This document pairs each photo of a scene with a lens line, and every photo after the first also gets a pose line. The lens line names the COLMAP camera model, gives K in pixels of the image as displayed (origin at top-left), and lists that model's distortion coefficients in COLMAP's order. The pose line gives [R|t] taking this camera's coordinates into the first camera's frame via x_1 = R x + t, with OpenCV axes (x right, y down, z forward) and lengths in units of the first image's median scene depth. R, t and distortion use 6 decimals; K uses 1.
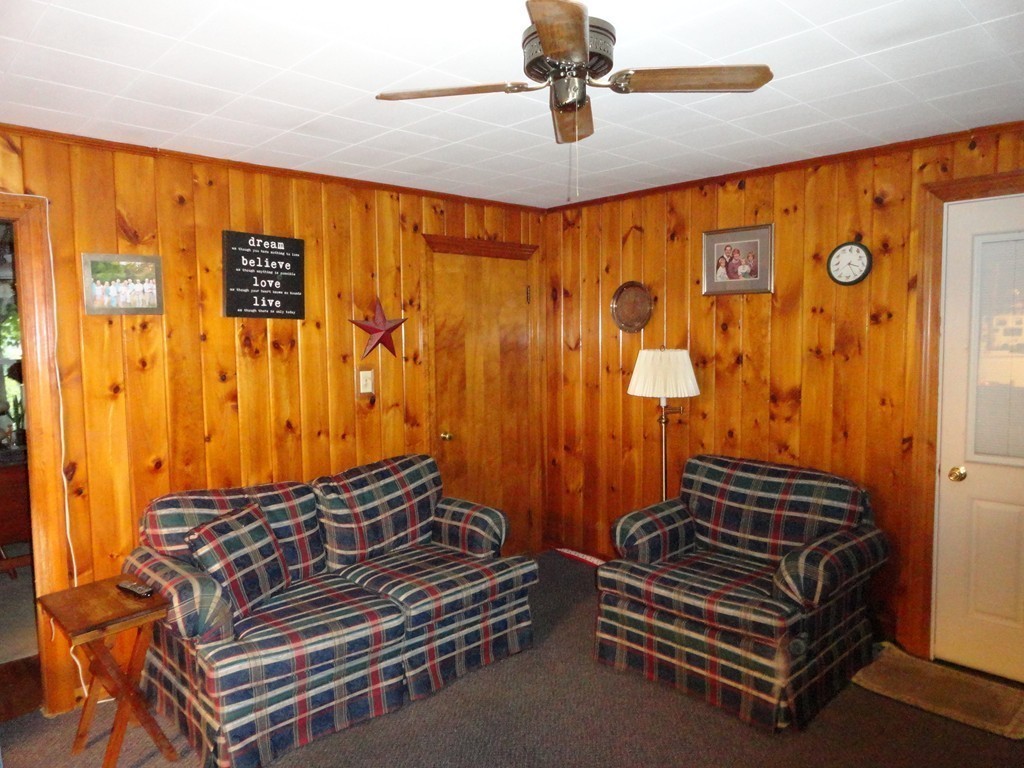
lens RADIAL K [[705.5, 0, 512.0], [0, 705.5, 384.0], [0, 0, 1]] dist [0.001093, 0.001404]
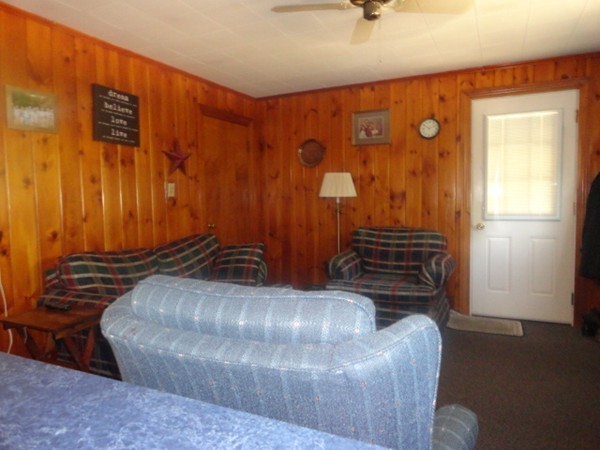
lens RADIAL K [[413.3, 0, 300.0], [0, 413.3, 225.0], [0, 0, 1]] dist [0.001093, 0.001404]
pose [[0.934120, -0.028843, 0.355792, -0.300049], [0.033487, 0.999415, -0.006899, 0.103030], [-0.355385, 0.018359, 0.934540, 0.011531]]
